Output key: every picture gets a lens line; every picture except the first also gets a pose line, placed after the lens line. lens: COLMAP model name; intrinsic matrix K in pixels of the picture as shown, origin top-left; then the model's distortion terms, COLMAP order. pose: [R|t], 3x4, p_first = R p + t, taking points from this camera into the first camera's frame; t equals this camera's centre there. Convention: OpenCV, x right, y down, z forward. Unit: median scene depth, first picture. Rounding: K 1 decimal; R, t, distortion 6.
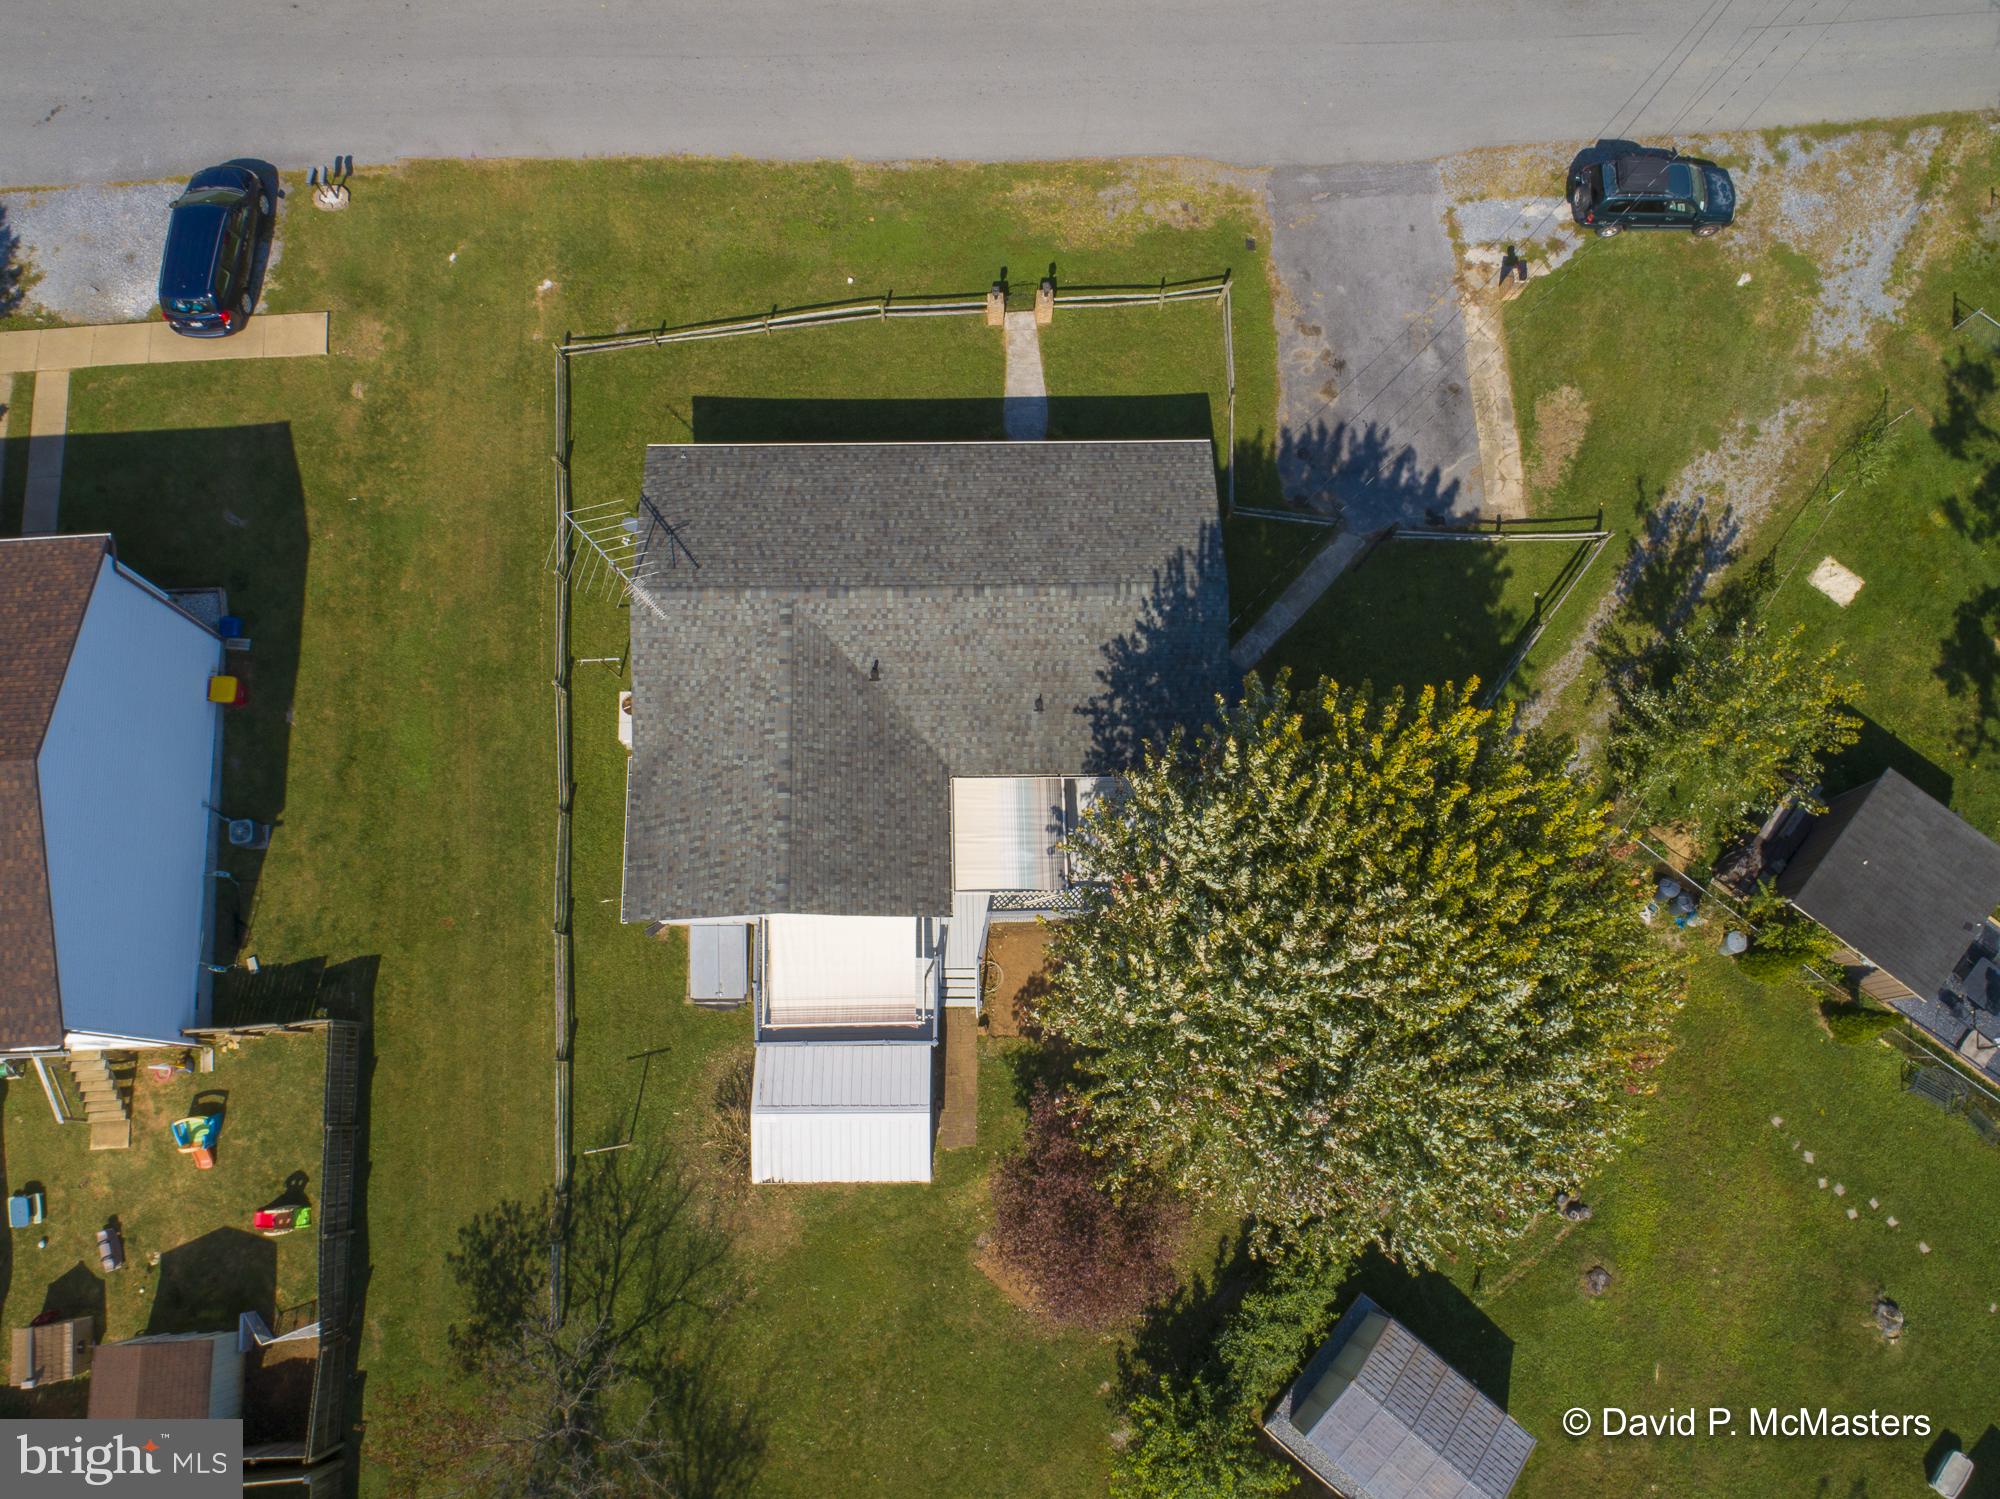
lens RADIAL K [[1503.9, 0, 996.3], [0, 1503.9, 746.2], [0, 0, 1]] dist [-0.027859, 0.012383]
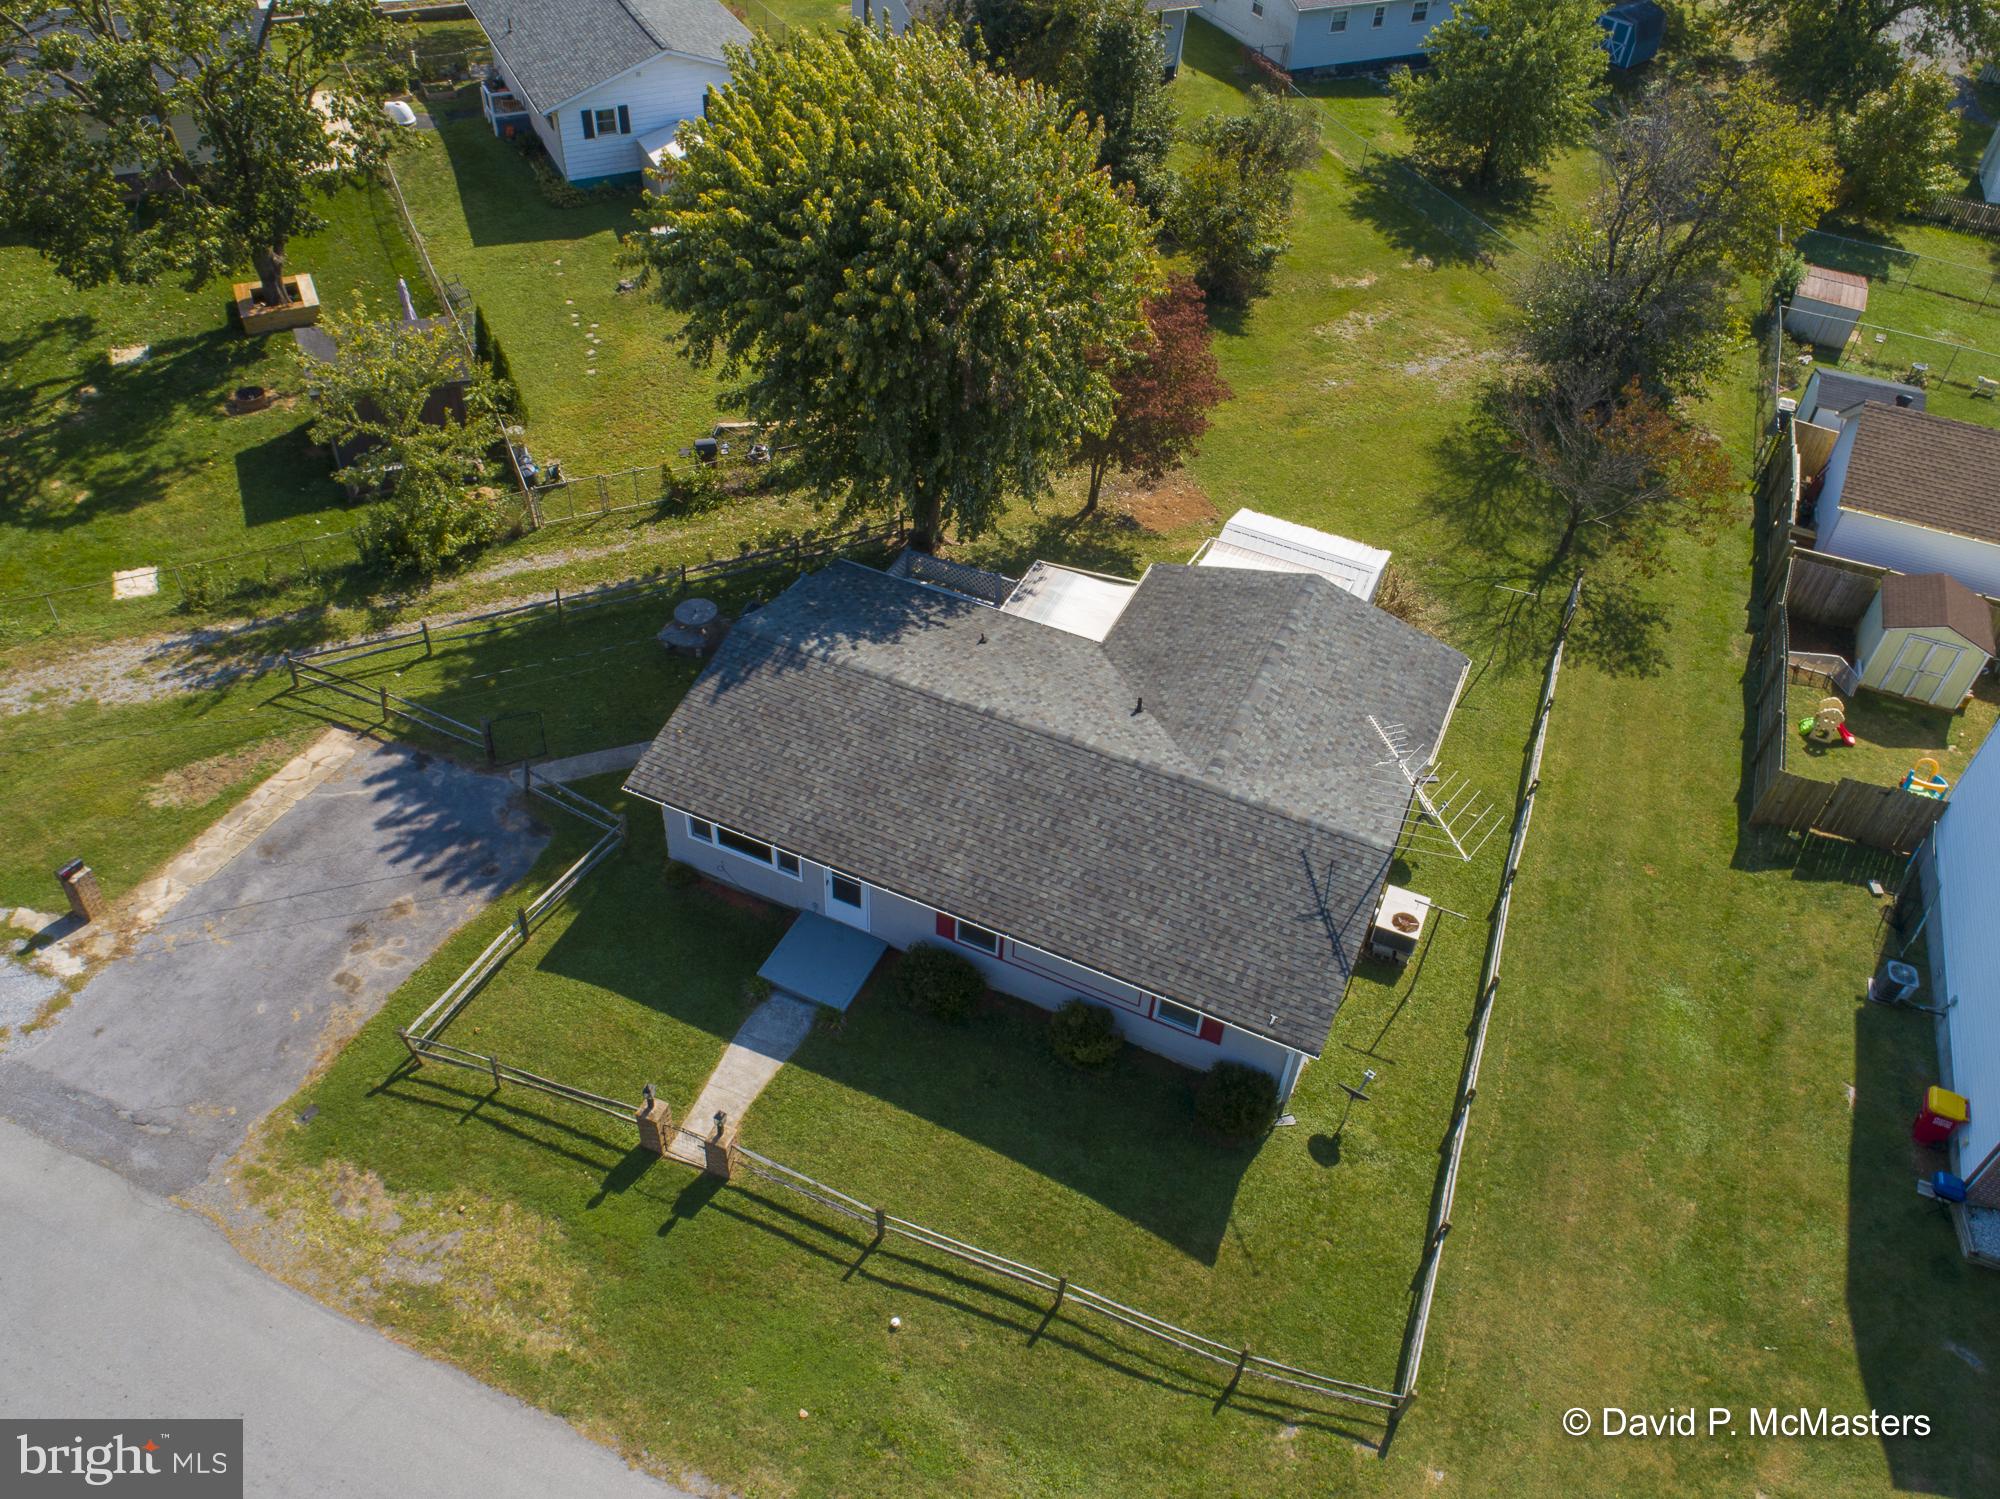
lens RADIAL K [[1503.9, 0, 996.3], [0, 1503.9, 746.2], [0, 0, 1]] dist [-0.027859, 0.012383]
pose [[-0.896904, -0.342646, 0.279565, -0.229331], [0.408092, -0.397759, 0.821735, -0.717767], [-0.170365, 0.851106, 0.496583, 0.535936]]
